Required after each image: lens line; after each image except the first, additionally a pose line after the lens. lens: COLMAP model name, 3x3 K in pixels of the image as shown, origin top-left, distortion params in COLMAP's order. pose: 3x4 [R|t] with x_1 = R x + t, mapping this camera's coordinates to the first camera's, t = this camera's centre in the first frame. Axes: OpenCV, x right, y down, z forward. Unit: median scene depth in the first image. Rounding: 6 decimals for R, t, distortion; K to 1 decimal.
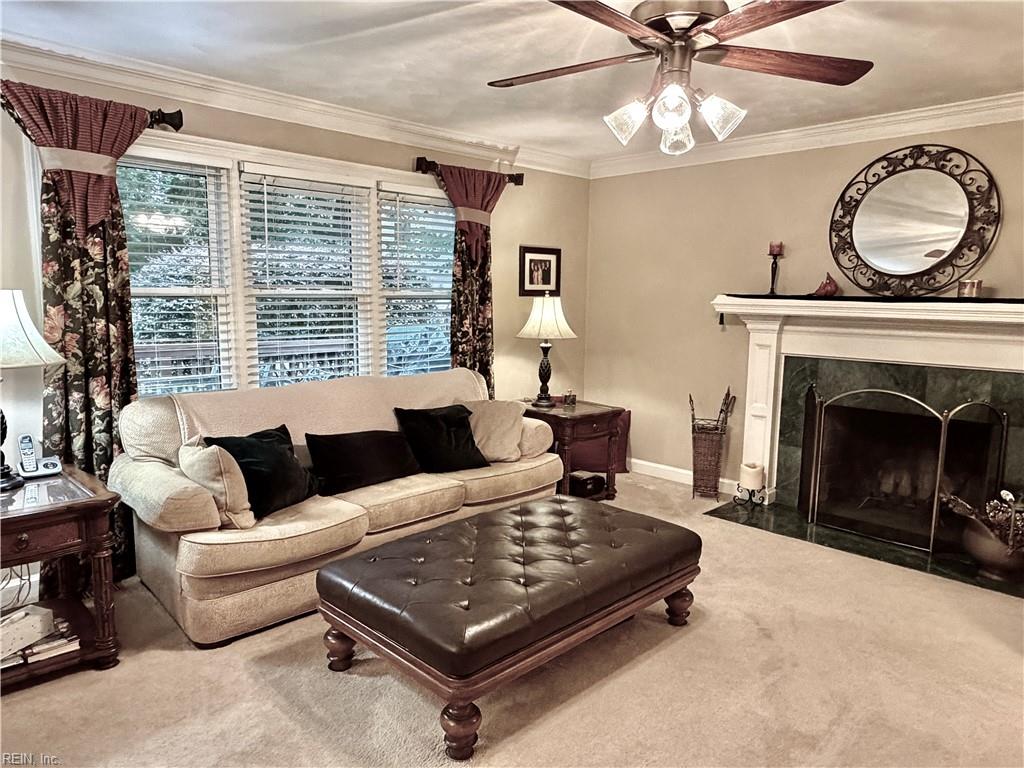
lens RADIAL K [[688.9, 0, 515.6], [0, 688.9, 387.1], [0, 0, 1]] dist [0.004723, 0.001275]
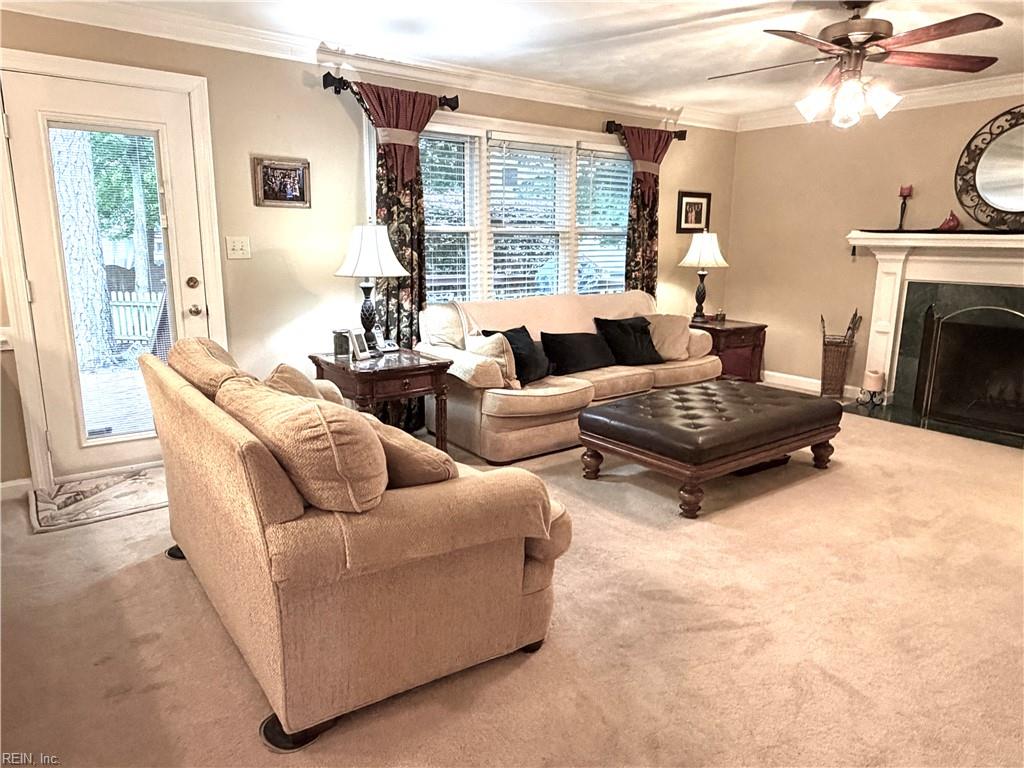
lens RADIAL K [[688.9, 0, 512.6], [0, 688.9, 385.3], [0, 0, 1]] dist [0.004723, 0.001275]
pose [[0.991787, 0.022557, -0.125892, -0.161666], [-0.013053, 0.997037, 0.075809, 0.061611], [0.127229, -0.073543, 0.989143, -0.339881]]
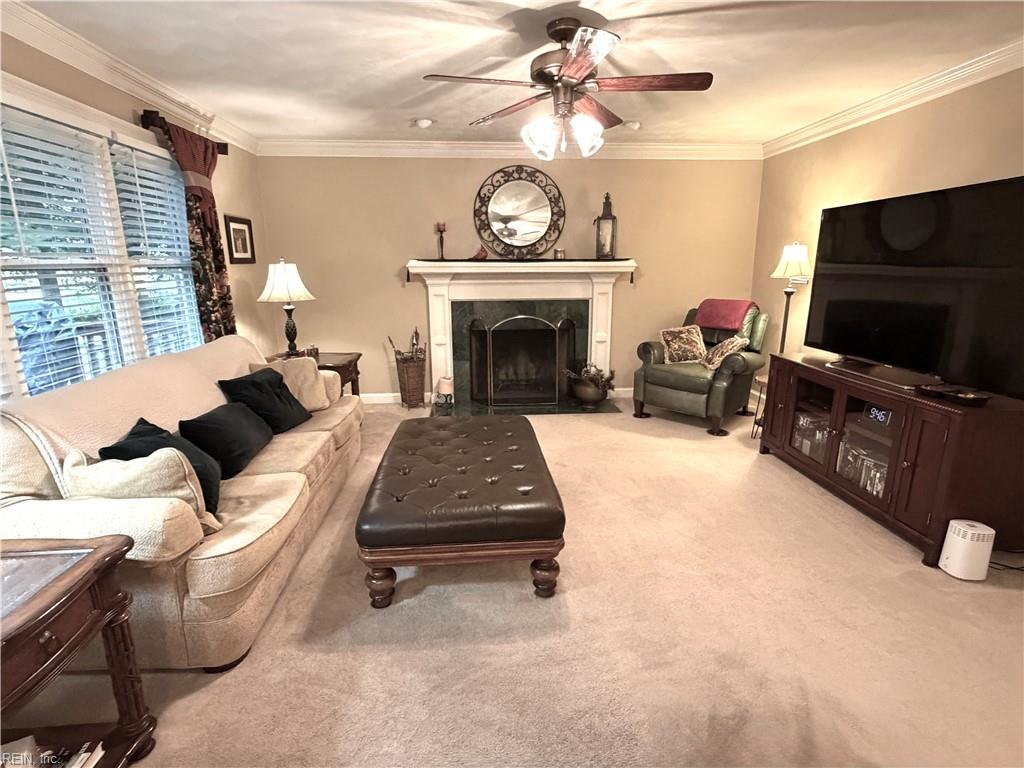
lens RADIAL K [[521.0, 0, 508.3], [0, 521.0, 383.3], [0, 0, 1]] dist [0.000867, 0.000268]
pose [[0.643617, -0.188541, 0.741761, -0.458714], [0.118094, 0.982040, 0.147147, -0.026351], [-0.756182, -0.007109, 0.654323, 0.206646]]
